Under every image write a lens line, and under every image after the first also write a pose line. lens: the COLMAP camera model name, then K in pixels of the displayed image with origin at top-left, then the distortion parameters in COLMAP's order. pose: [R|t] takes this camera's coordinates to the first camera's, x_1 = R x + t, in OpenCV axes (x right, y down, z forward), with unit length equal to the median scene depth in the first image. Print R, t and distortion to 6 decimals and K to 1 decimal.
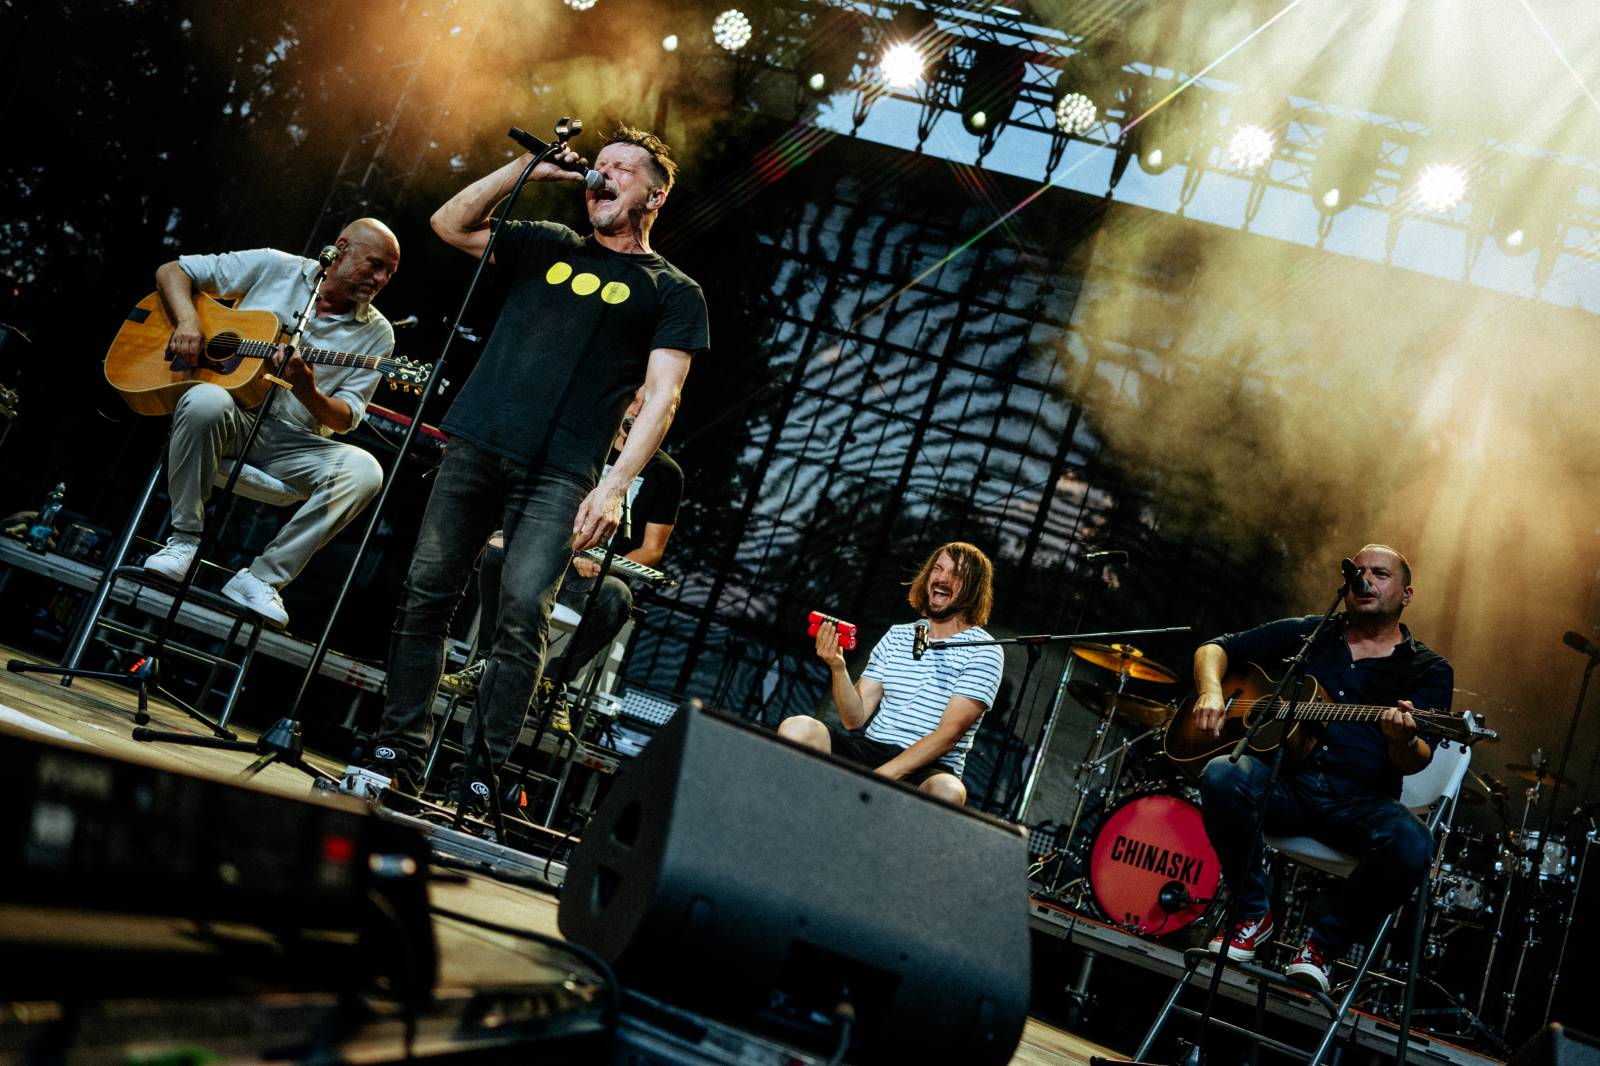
lens RADIAL K [[1465.3, 0, 800.0], [0, 1465.3, 533.0], [0, 0, 1]] dist [-0.033619, 0.087110]
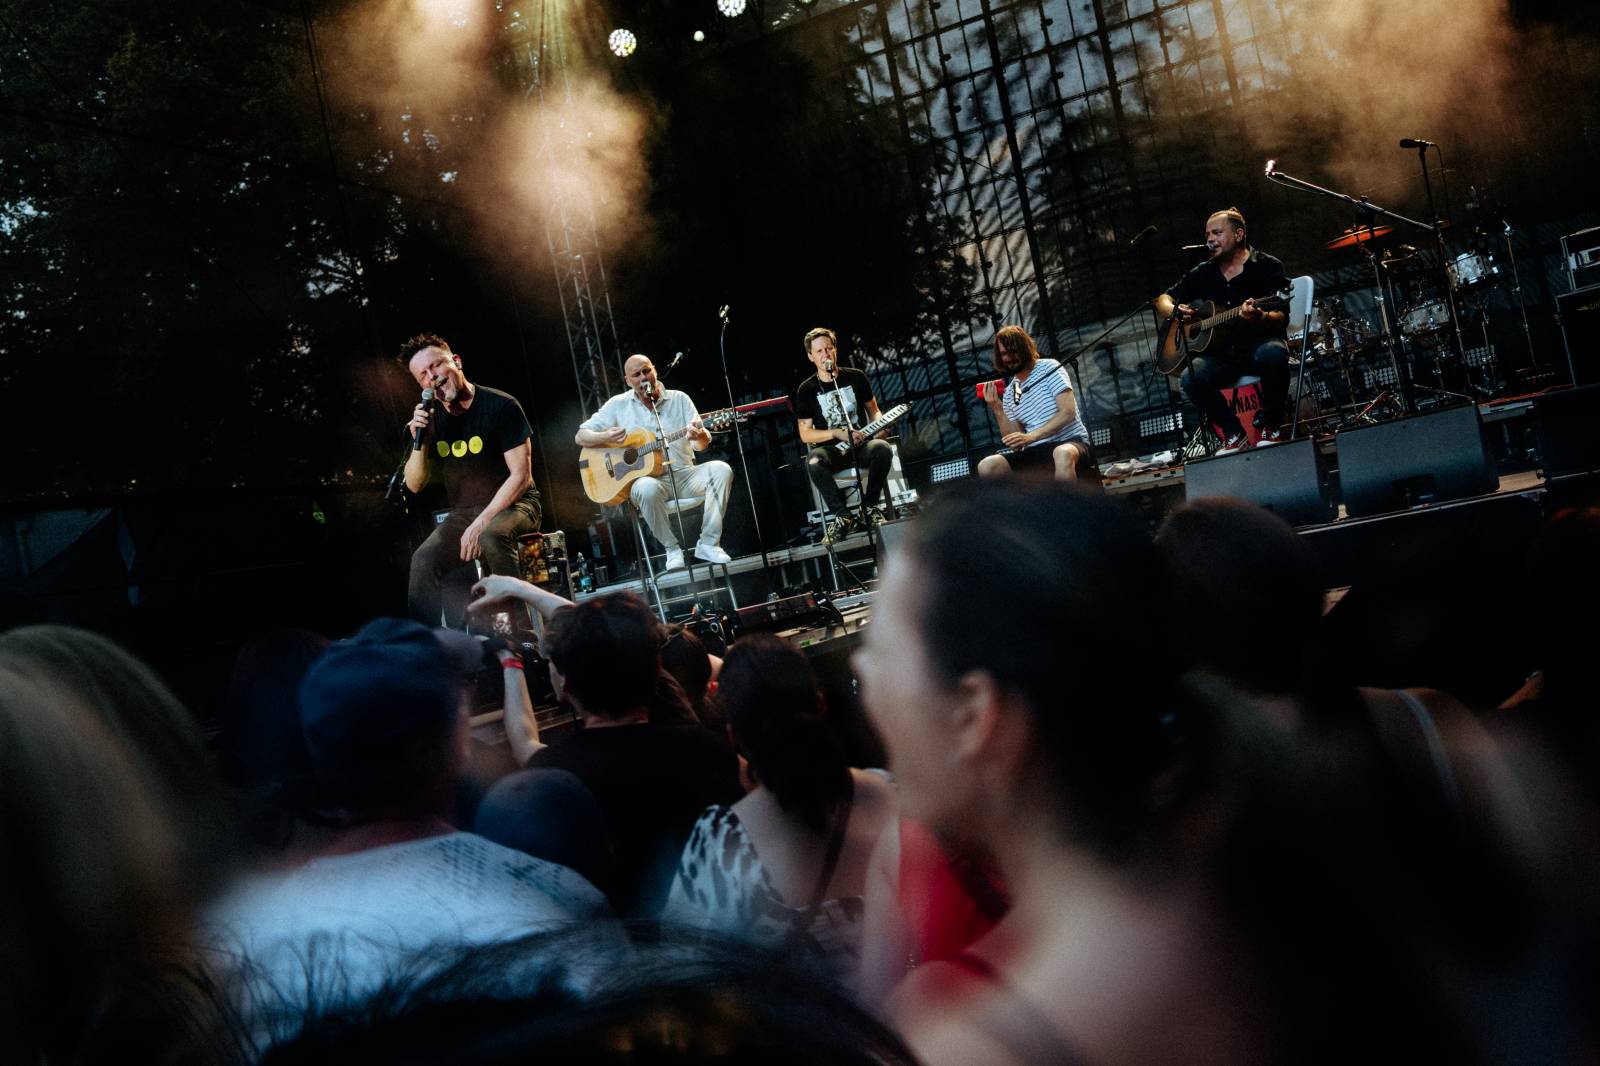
lens RADIAL K [[1465.3, 0, 800.0], [0, 1465.3, 533.0], [0, 0, 1]] dist [-0.033619, 0.087110]
pose [[0.822839, -0.505728, -0.259180, 0.101545], [0.544478, 0.832210, 0.104739, -0.050156], [0.162722, -0.227301, 0.960133, -0.356151]]
